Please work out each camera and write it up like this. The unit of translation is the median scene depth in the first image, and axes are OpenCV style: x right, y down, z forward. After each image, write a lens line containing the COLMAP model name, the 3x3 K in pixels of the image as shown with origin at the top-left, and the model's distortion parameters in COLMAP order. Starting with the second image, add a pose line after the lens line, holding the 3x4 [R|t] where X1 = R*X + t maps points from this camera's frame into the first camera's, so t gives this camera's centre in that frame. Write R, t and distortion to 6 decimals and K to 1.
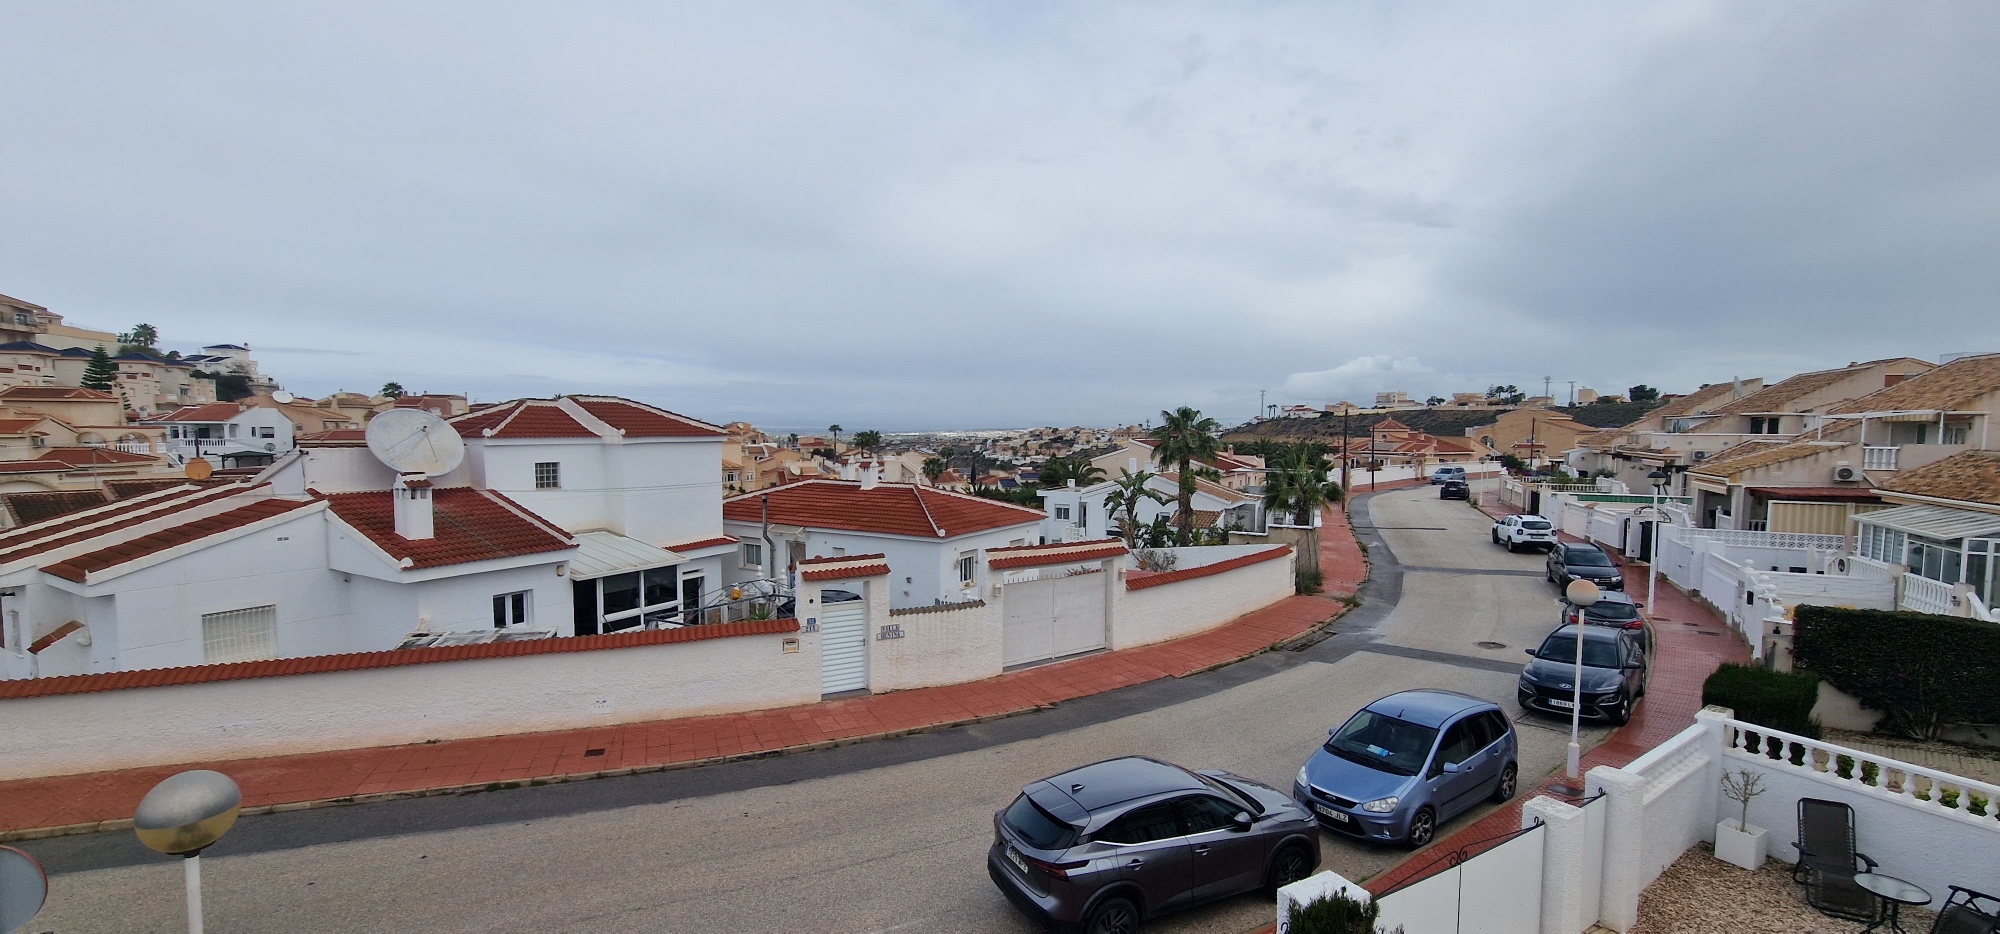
lens RADIAL K [[814.8, 0, 977.5], [0, 814.8, 500.9], [0, 0, 1]] dist [0.007505, -0.001832]
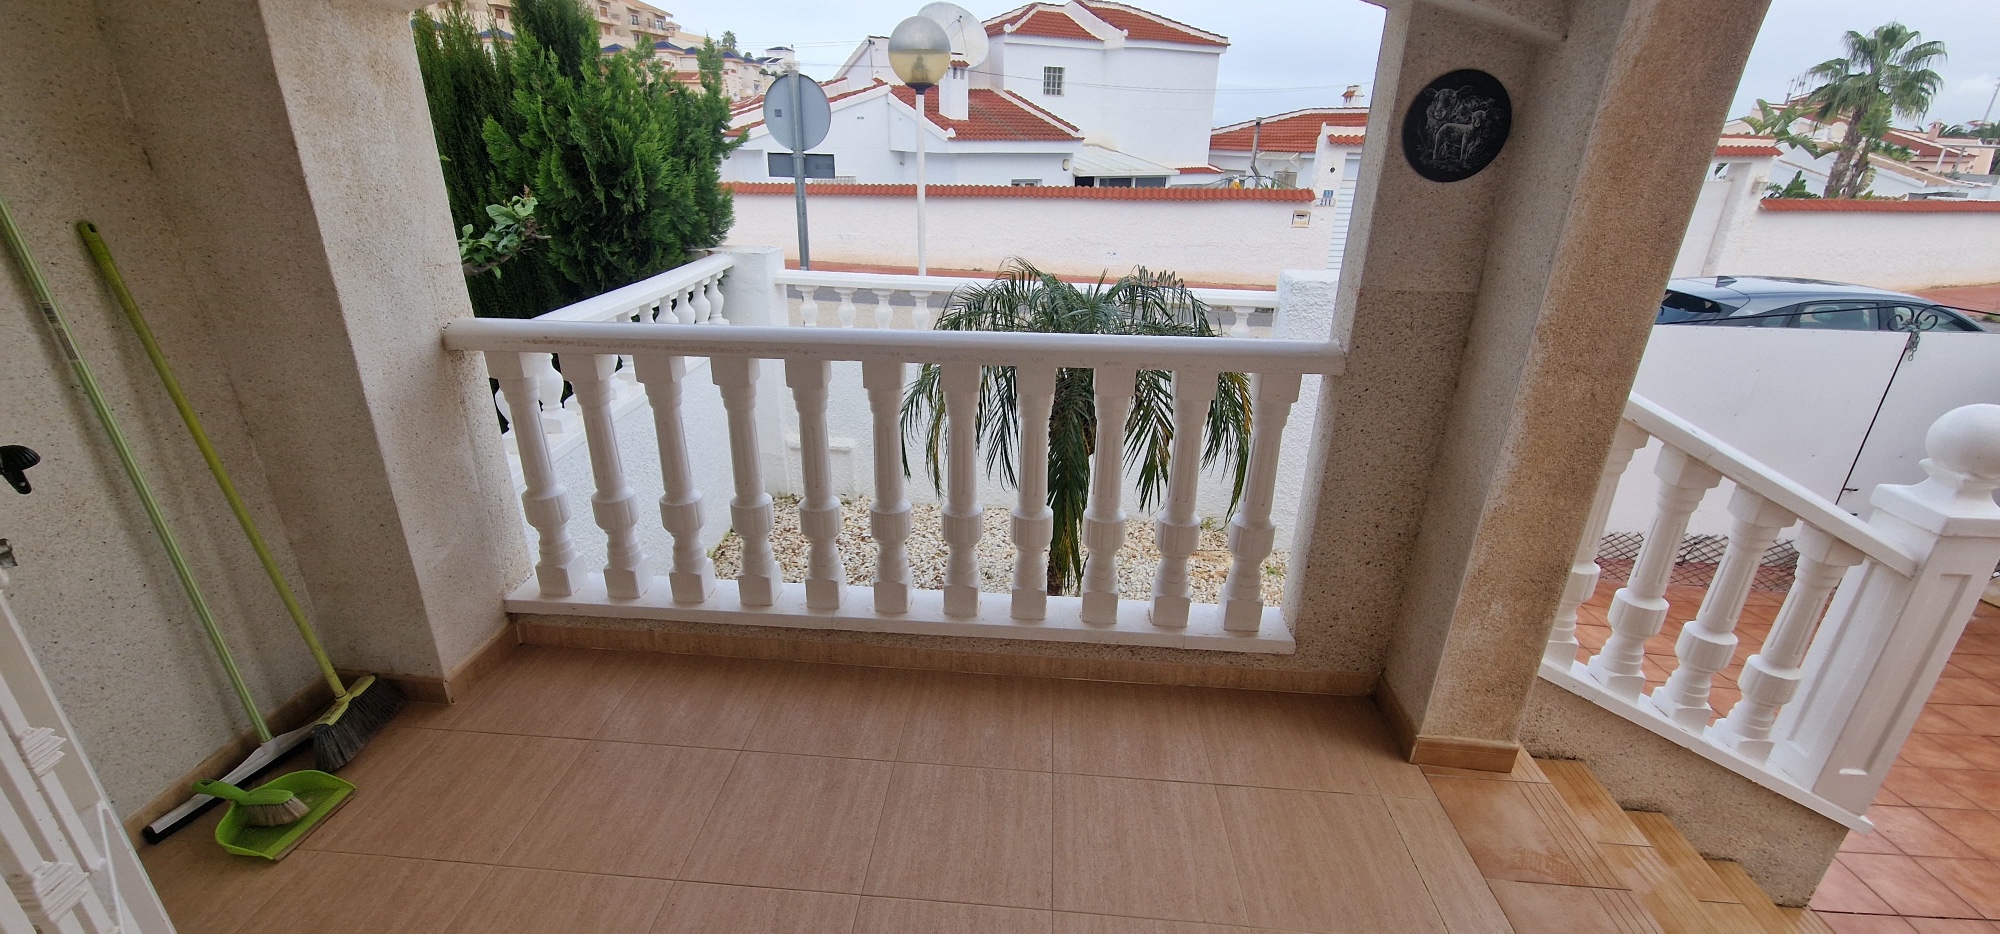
lens RADIAL K [[814.8, 0, 993.9], [0, 814.8, 478.7], [0, 0, 1]] dist [0.007505, -0.001832]
pose [[0.875515, 0.192286, -0.443282, -0.042594], [-0.046154, 0.946492, 0.319411, 0.115581], [0.480981, -0.259190, 0.837543, -0.021279]]
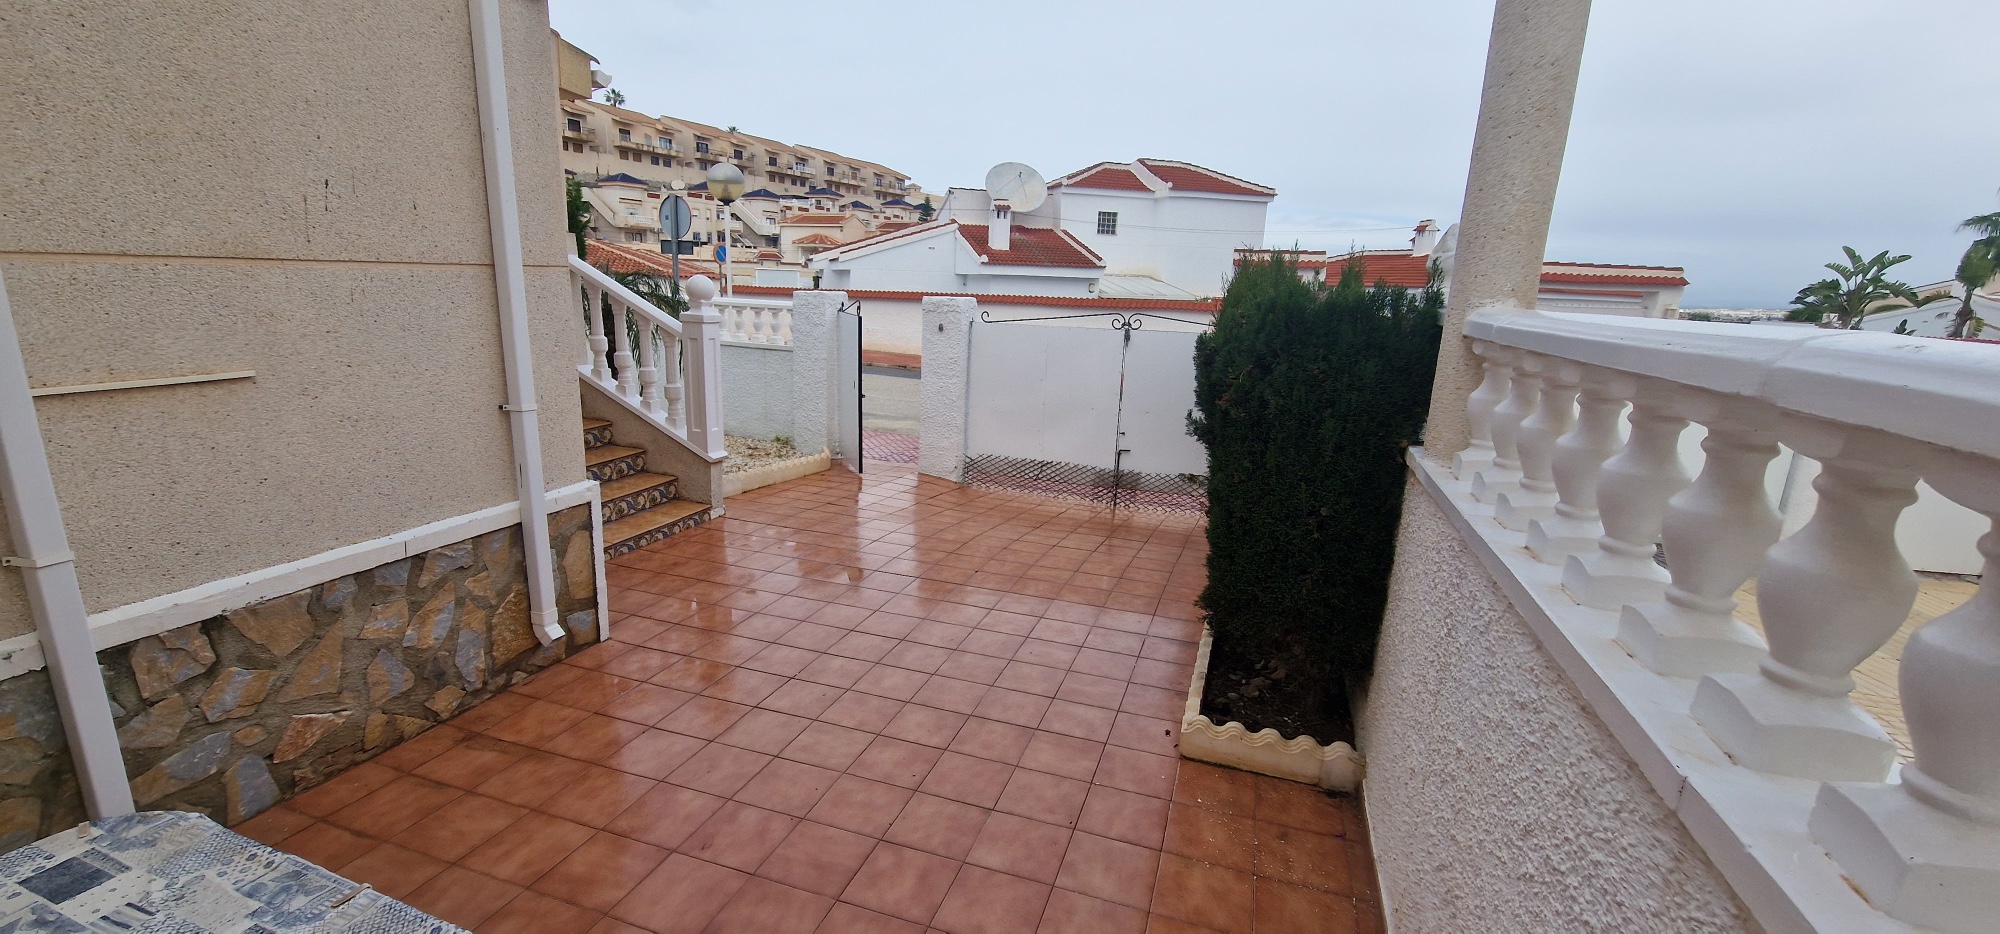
lens RADIAL K [[814.8, 0, 1004.6], [0, 814.8, 472.0], [0, 0, 1]] dist [0.007505, -0.001832]
pose [[0.737896, 0.175819, -0.651611, 0.208009], [-0.084356, 0.981927, 0.169419, 0.136603], [0.669622, -0.070046, 0.739392, -0.018247]]
